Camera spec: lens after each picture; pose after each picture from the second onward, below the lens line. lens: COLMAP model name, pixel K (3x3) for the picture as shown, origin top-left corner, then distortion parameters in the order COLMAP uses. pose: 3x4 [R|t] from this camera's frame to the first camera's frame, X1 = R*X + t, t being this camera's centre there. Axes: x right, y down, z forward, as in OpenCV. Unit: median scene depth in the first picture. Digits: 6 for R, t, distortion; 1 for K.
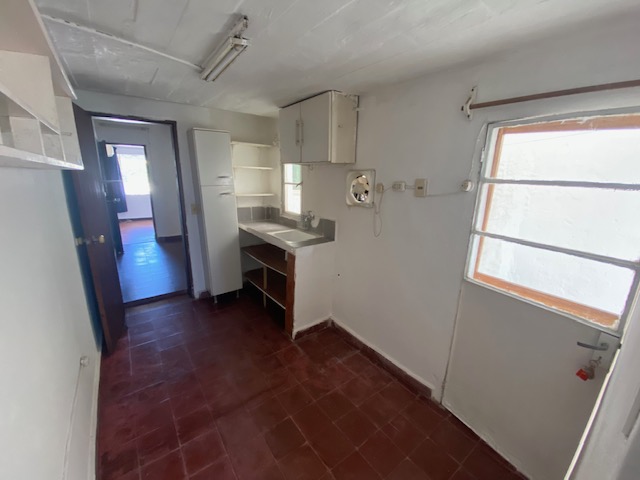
lens RADIAL K [[260.0, 0, 318.5], [0, 260.0, 238.3], [0, 0, 1]] dist [0.001561, -0.011002]
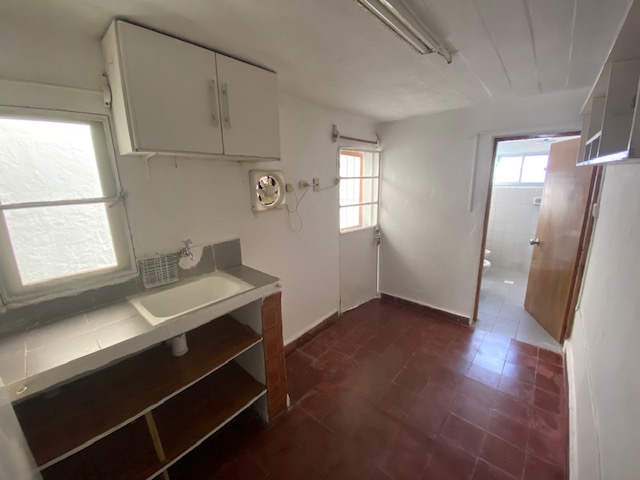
lens RADIAL K [[260.0, 0, 318.5], [0, 260.0, 238.3], [0, 0, 1]] dist [0.001561, -0.011002]
pose [[-0.214498, -0.231075, 0.948997, -0.844053], [0.242459, 0.928602, 0.280911, -0.271313], [-0.946152, 0.290348, -0.143157, 1.094063]]
